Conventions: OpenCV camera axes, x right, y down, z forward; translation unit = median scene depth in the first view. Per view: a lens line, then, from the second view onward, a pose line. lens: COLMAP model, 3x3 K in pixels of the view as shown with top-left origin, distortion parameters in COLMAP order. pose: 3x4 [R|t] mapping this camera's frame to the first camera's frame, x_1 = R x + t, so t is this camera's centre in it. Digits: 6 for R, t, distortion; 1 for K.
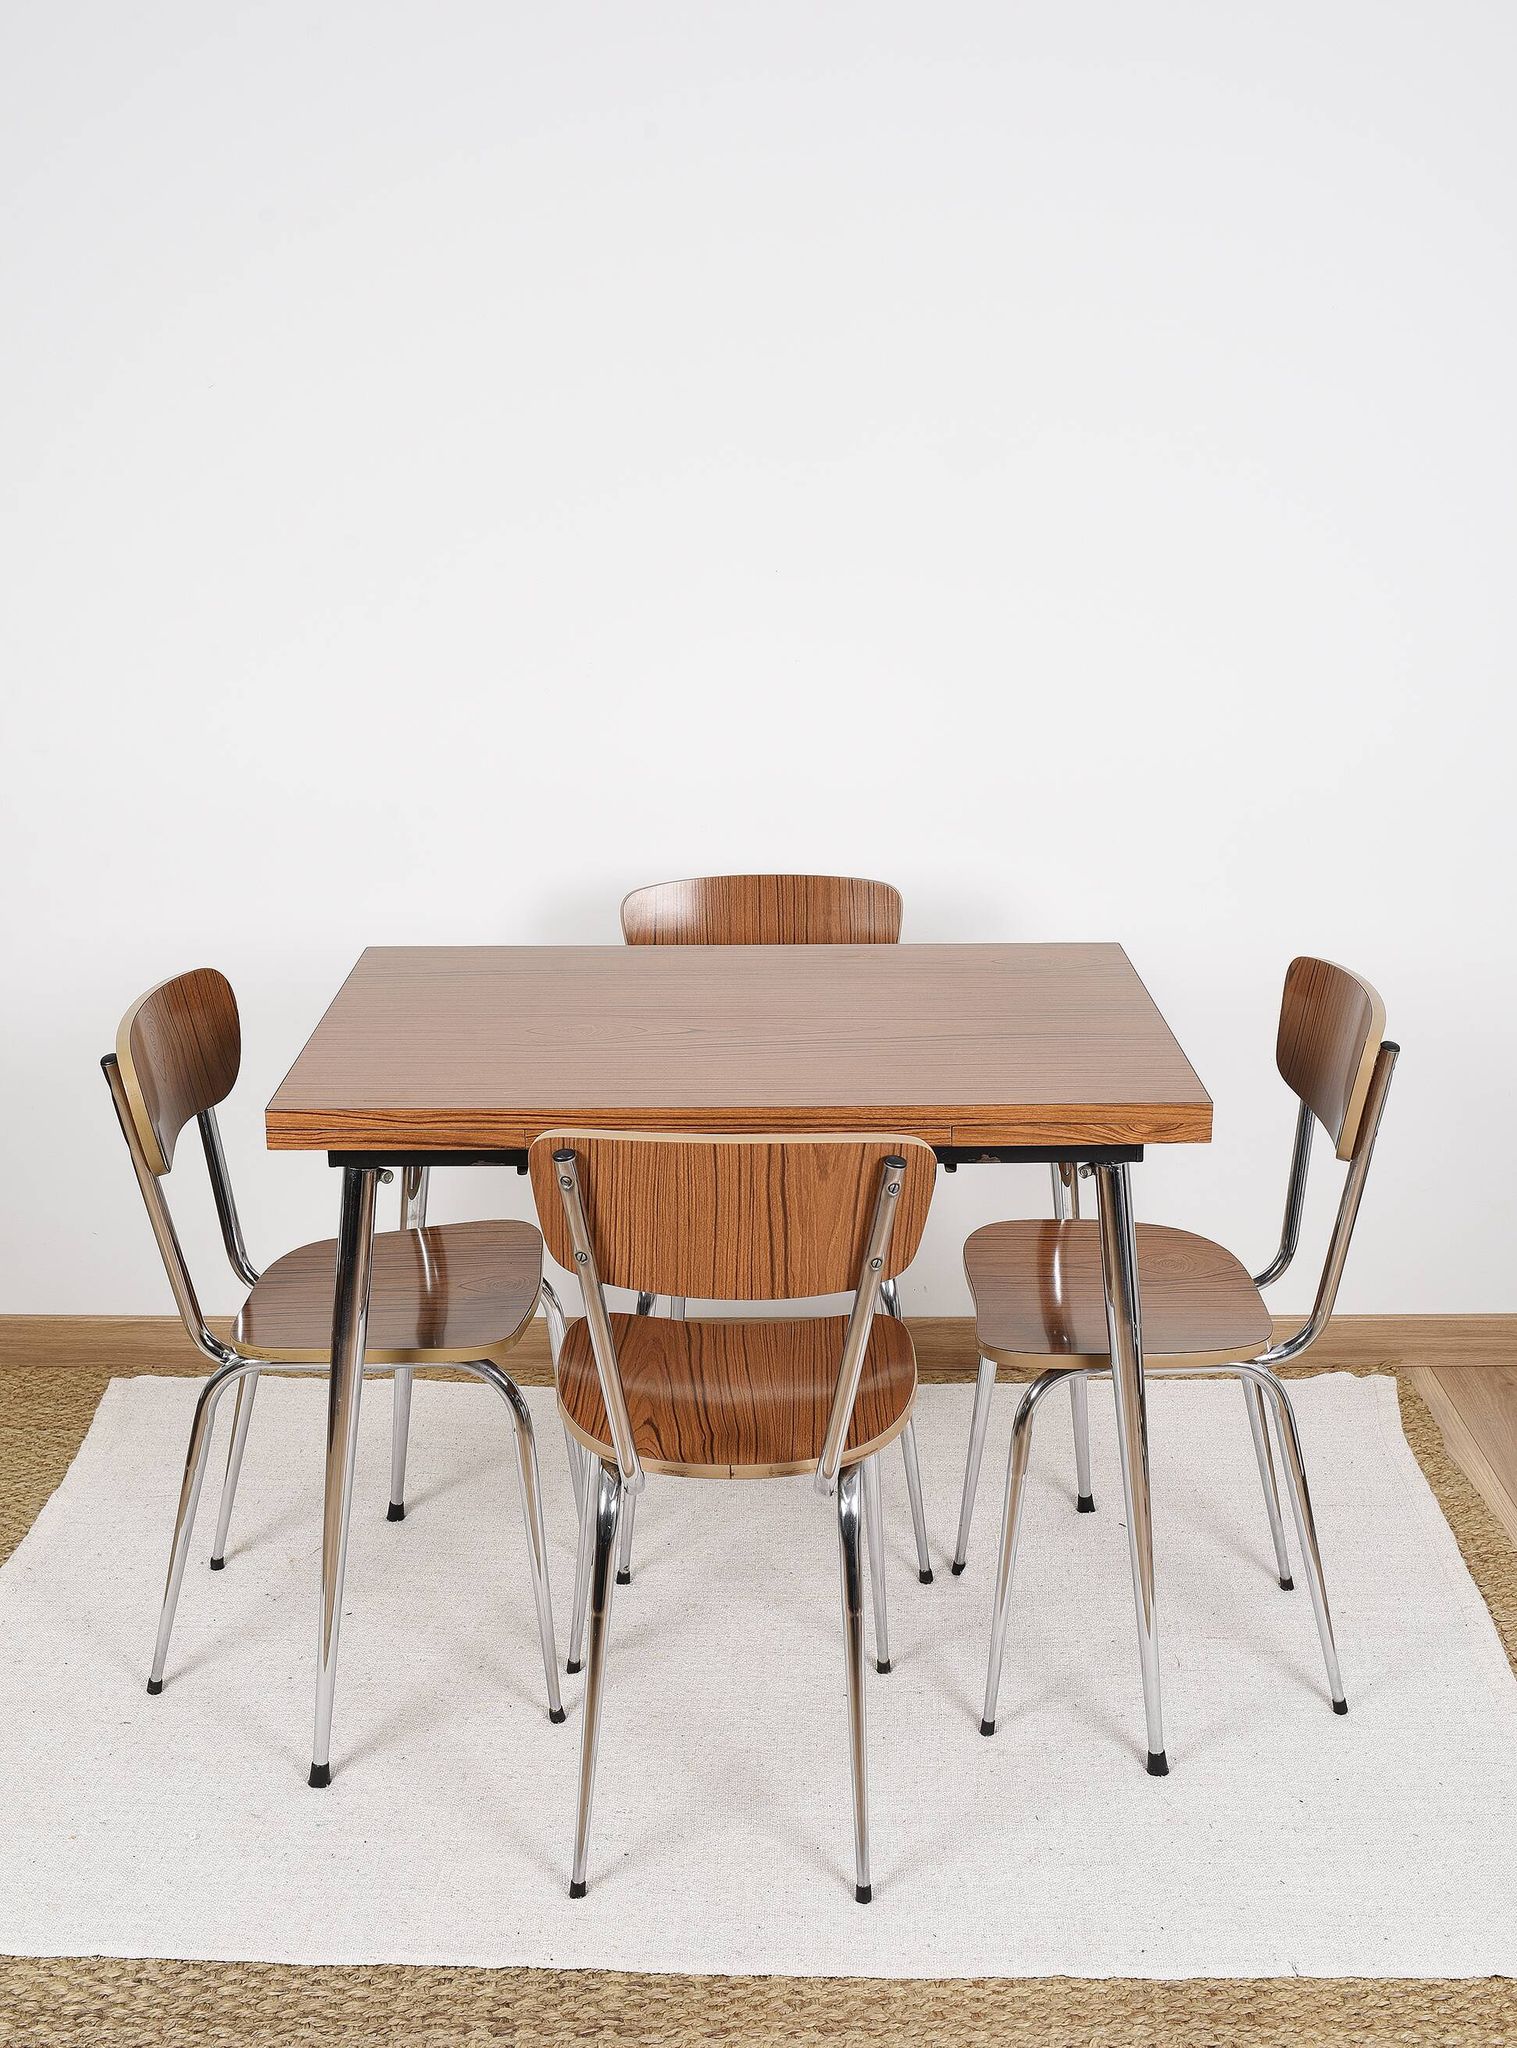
lens RADIAL K [[2256.1, 0, 746.2], [0, 2256.1, 979.9], [0, 0, 1]] dist [-0.096118, 0.046981]
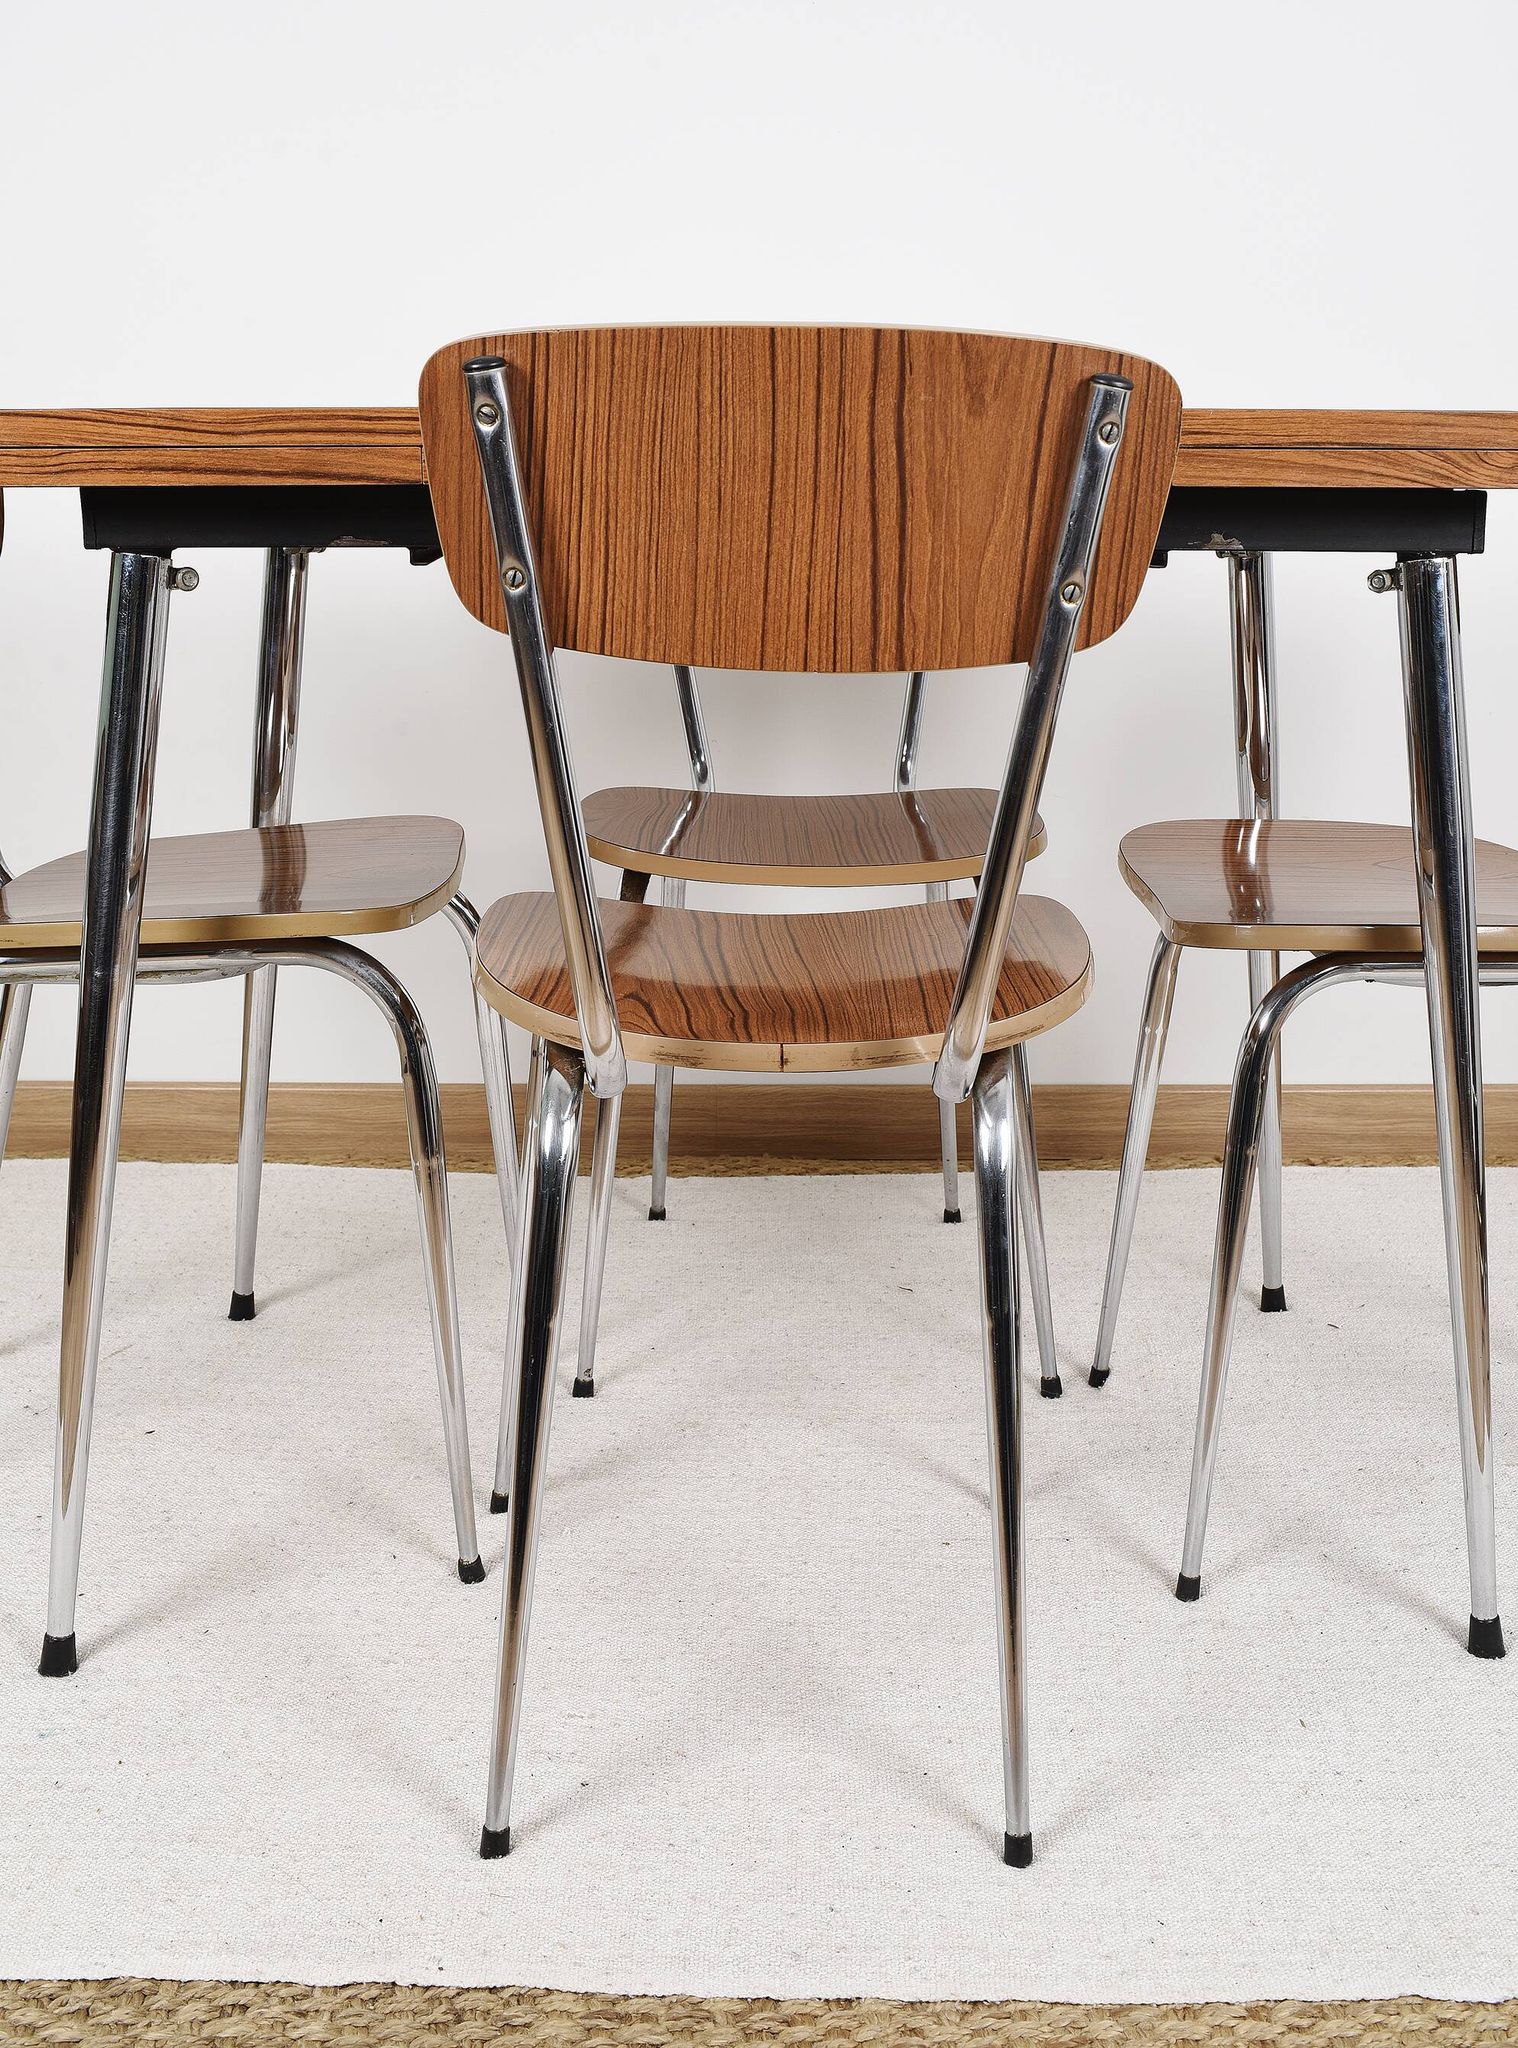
lens RADIAL K [[2237.1, 0, 748.1], [0, 2237.1, 889.1], [0, 0, 1]] dist [-0.105455, 0.091328]
pose [[0.999829, 0.007496, 0.016921, -0.025717], [-0.006254, 0.997364, -0.072287, 0.225719], [-0.017418, 0.072169, 0.997240, 0.466808]]
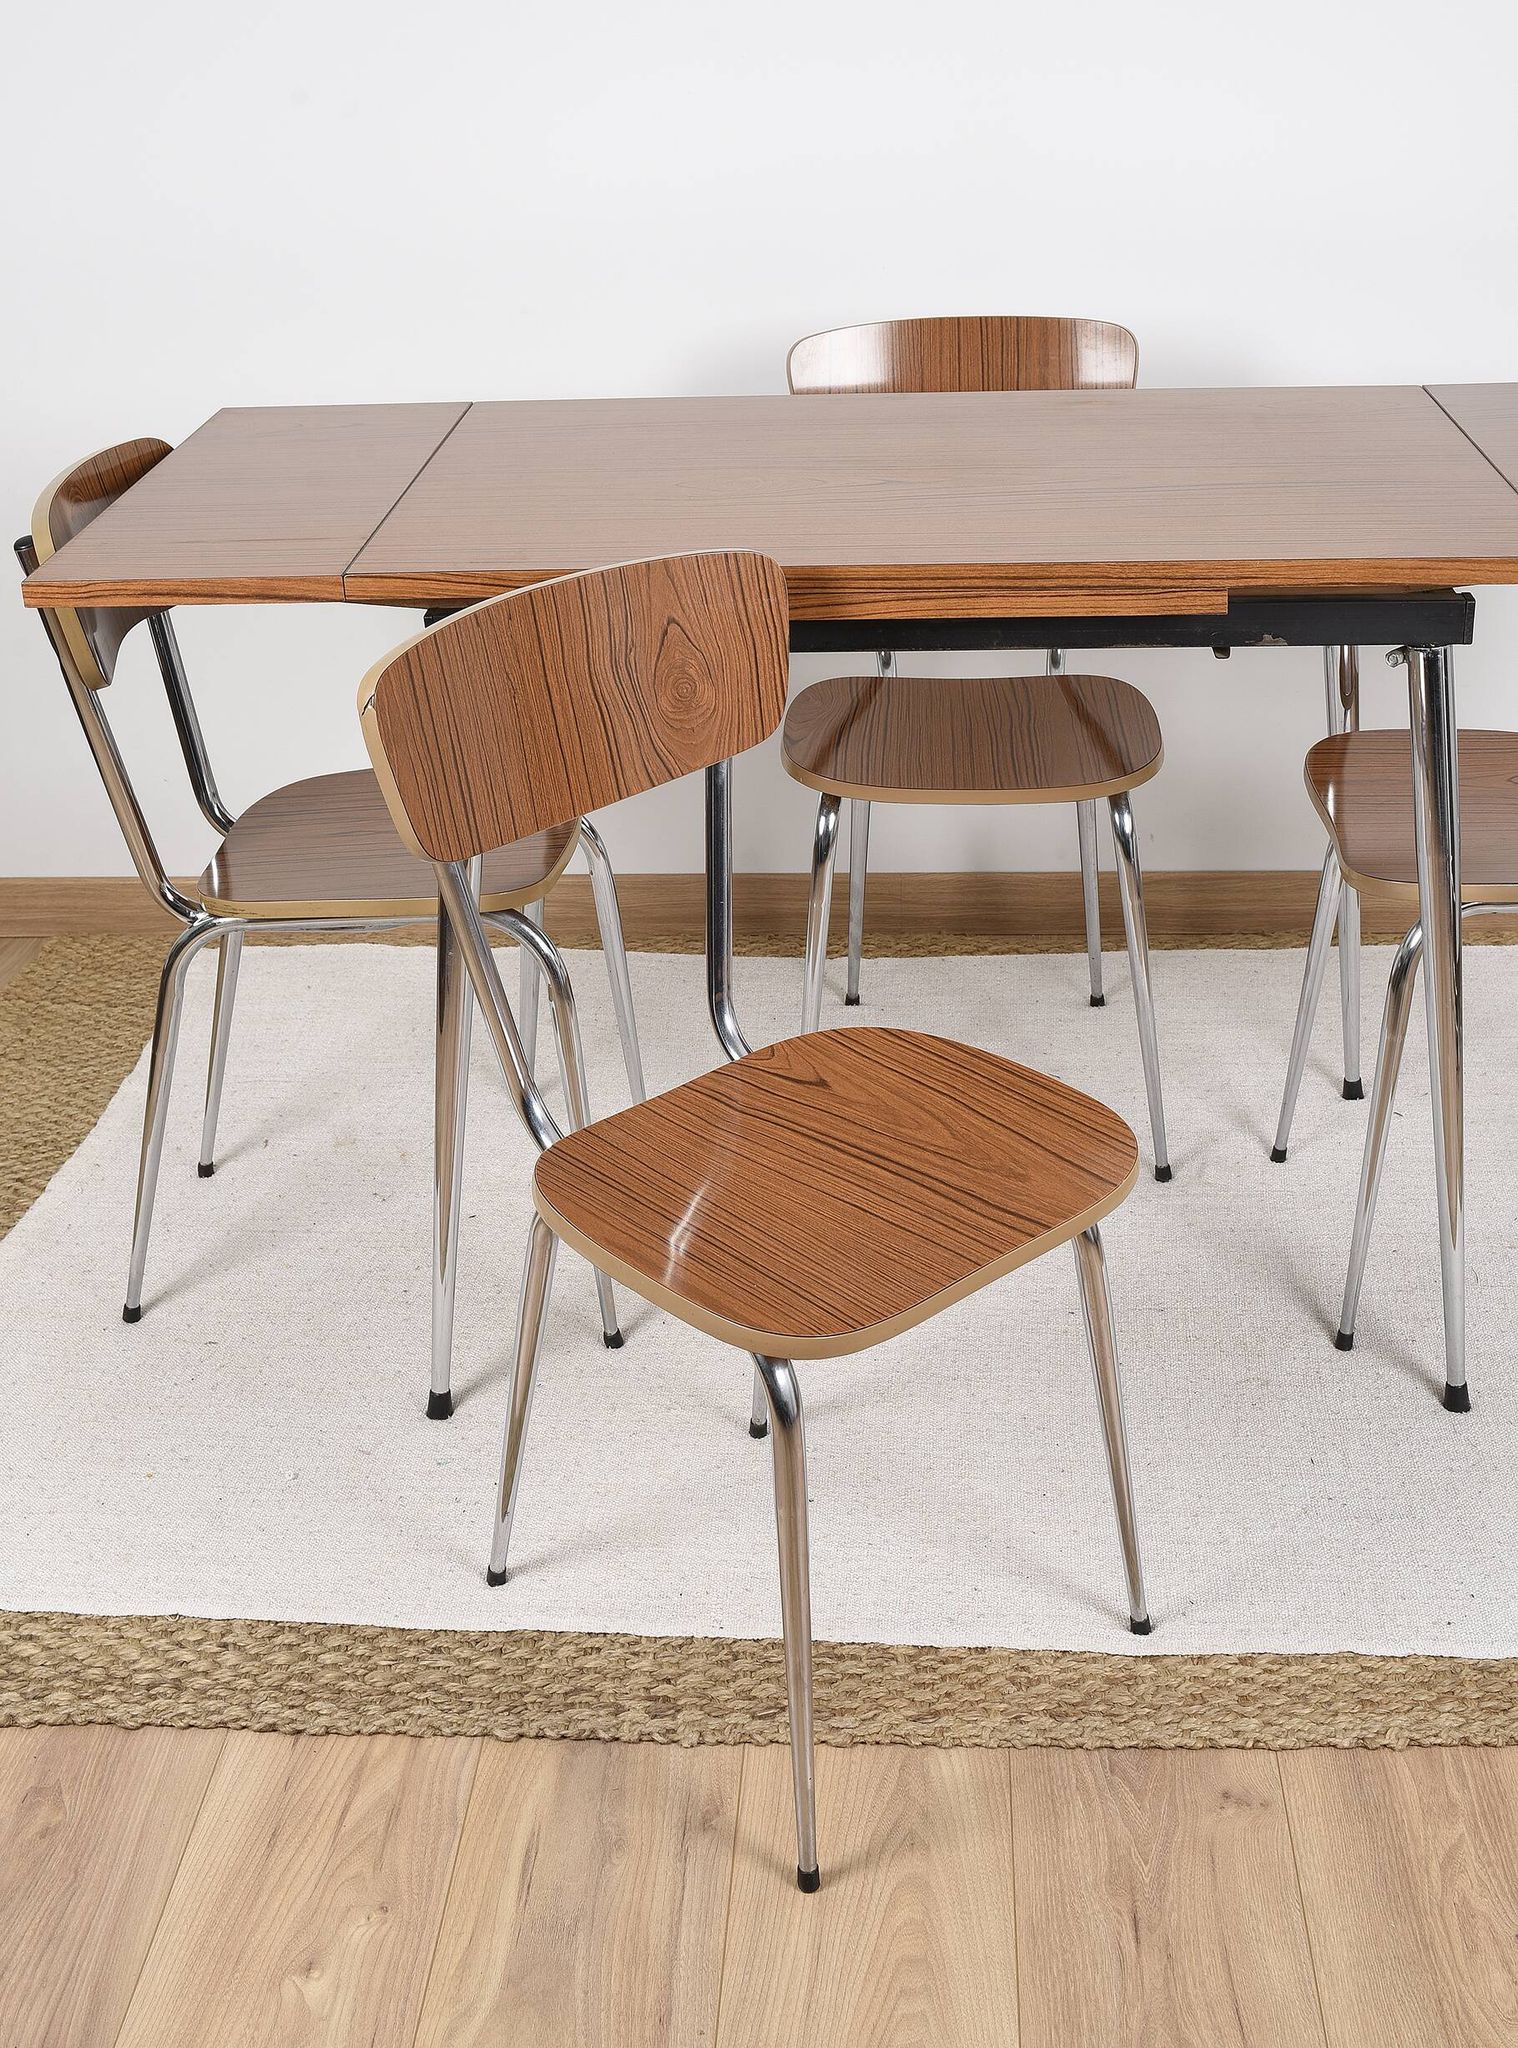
lens RADIAL K [[2429.4, 0, 755.4], [0, 2429.4, 941.7], [0, 0, 1]] dist [-0.120292, 0.039712]
pose [[0.998078, -0.001707, -0.061939, -0.019583], [0.011429, 0.987540, 0.156952, 0.053043], [0.060900, -0.157358, 0.985662, 0.165181]]
